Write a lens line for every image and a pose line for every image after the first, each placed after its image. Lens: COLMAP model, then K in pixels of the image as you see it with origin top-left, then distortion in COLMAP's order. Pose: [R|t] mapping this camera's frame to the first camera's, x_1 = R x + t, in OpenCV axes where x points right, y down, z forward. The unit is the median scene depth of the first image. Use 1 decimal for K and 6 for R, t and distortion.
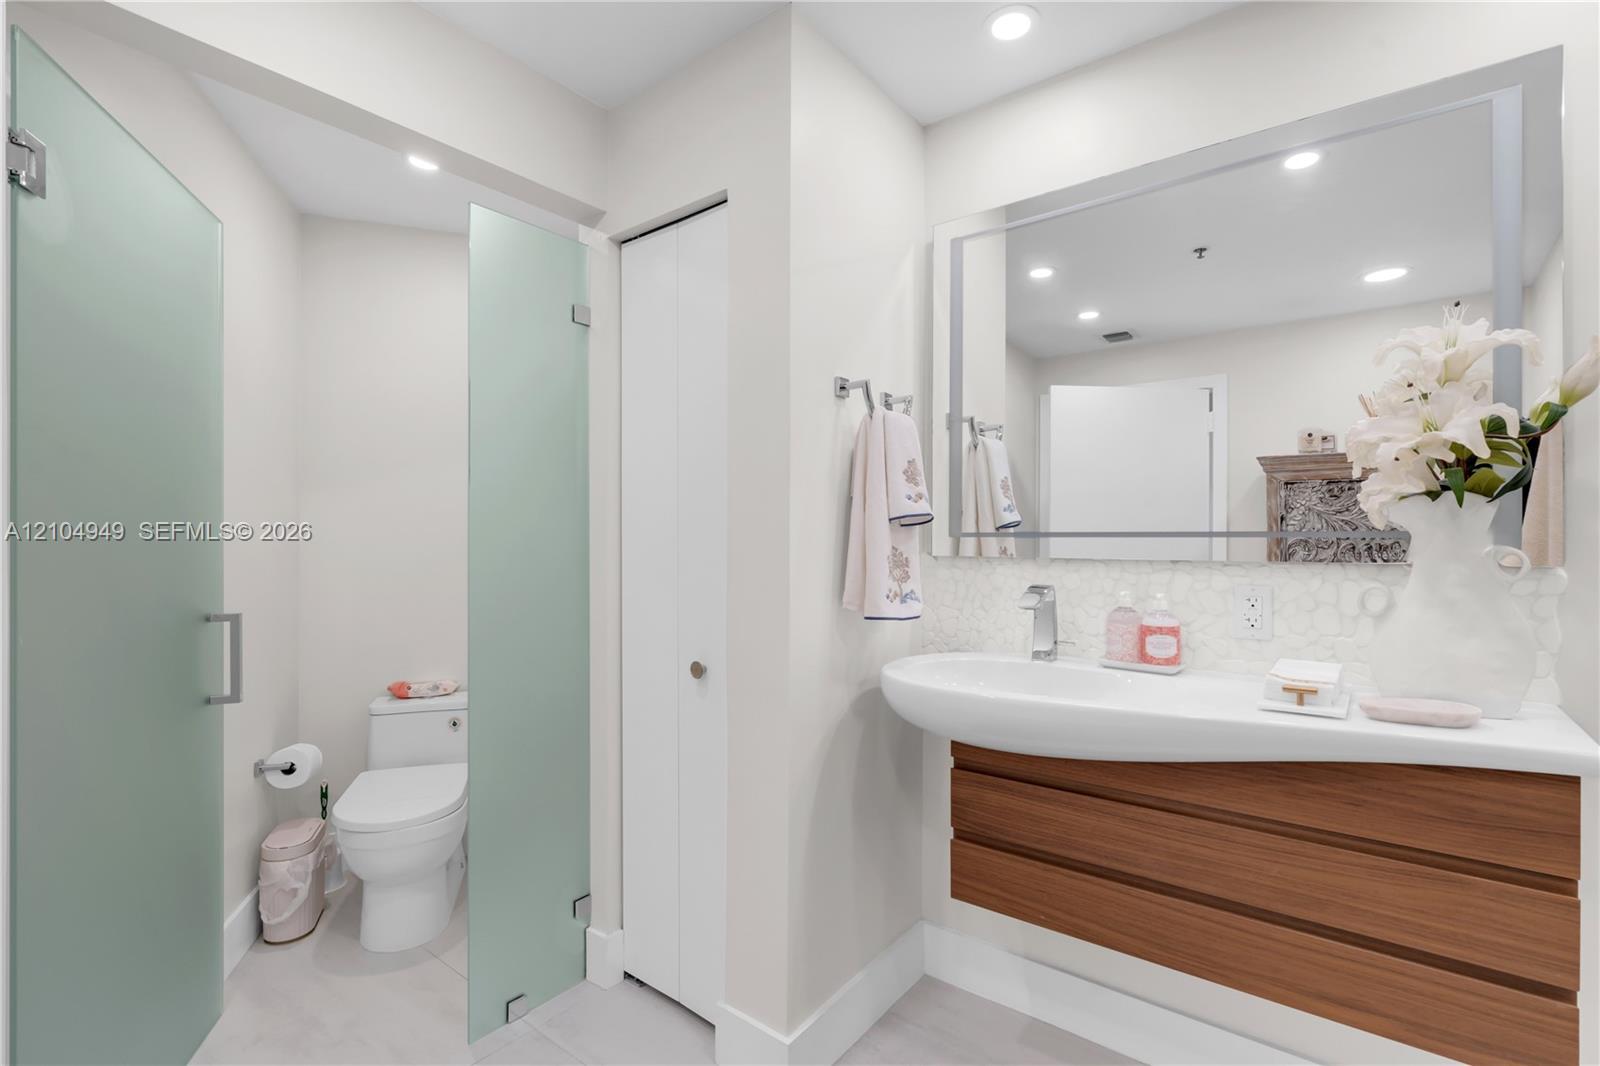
lens RADIAL K [[734.5, 0, 793.1], [0, 734.5, 533.6], [0, 0, 1]] dist [-0.017288, 0.005639]
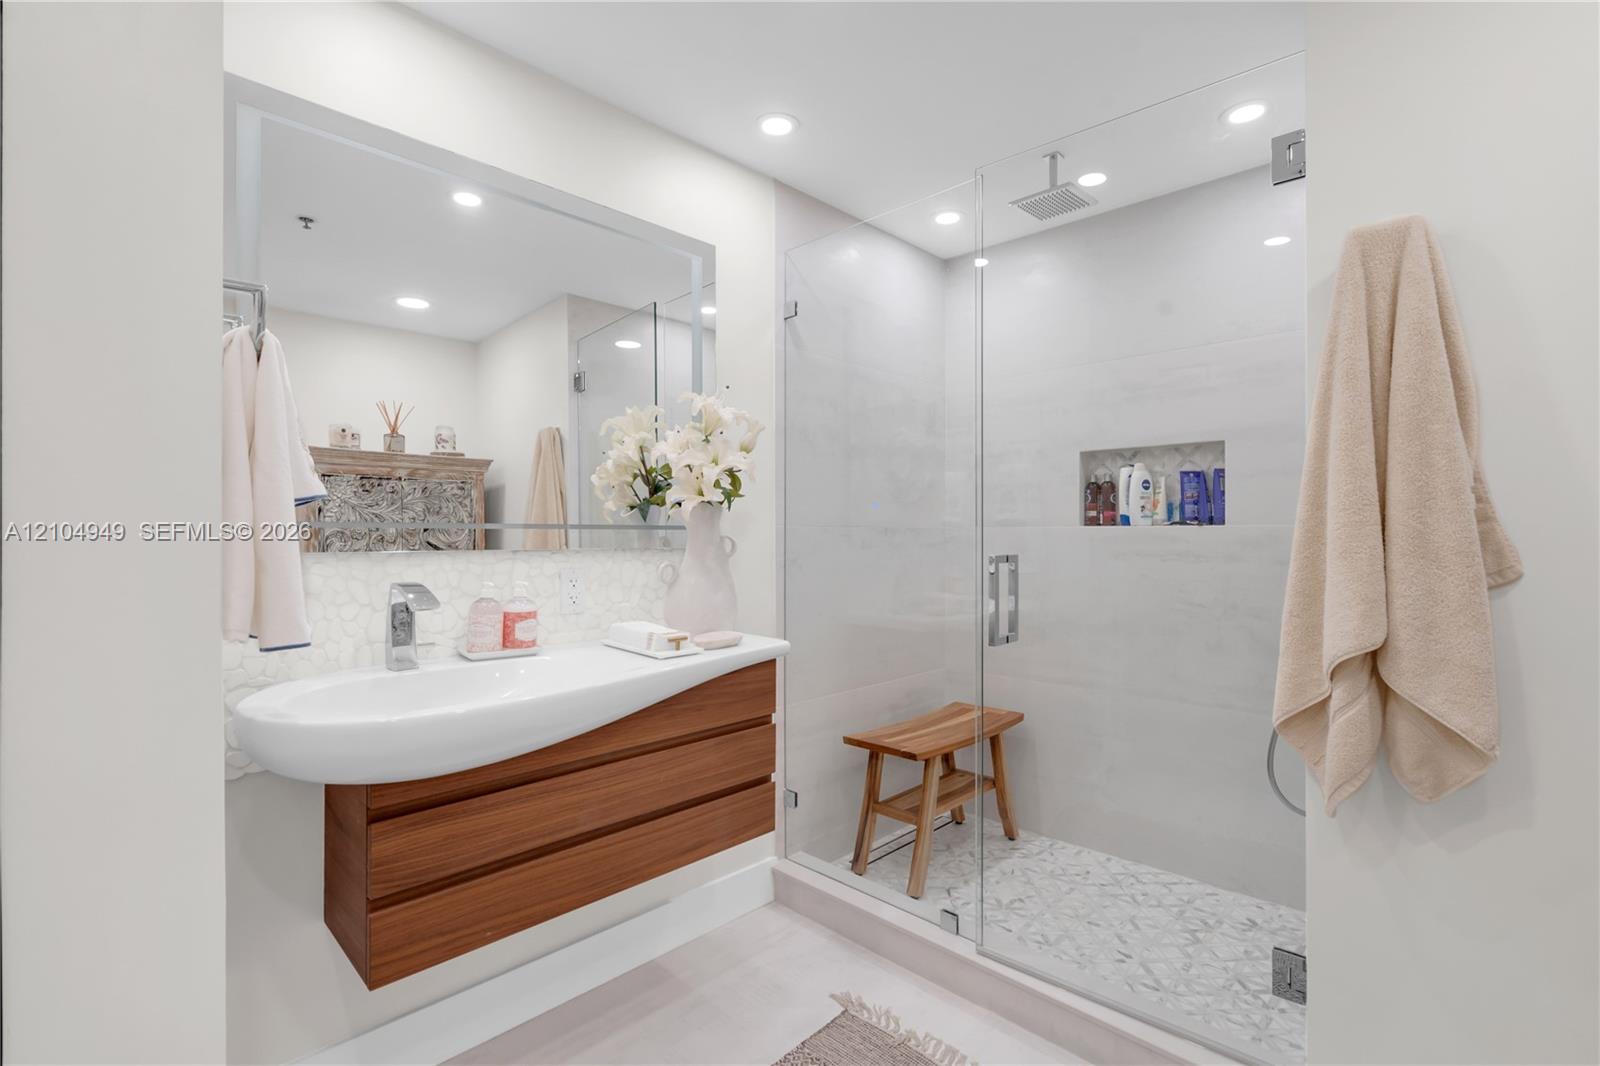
lens RADIAL K [[734.5, 0, 793.1], [0, 734.5, 533.6], [0, 0, 1]] dist [-0.017288, 0.005639]
pose [[0.111485, -0.003509, 0.993760, -0.508232], [-0.008305, 0.999956, 0.004462, 0.003981], [-0.993731, -0.008751, 0.111451, 0.477541]]
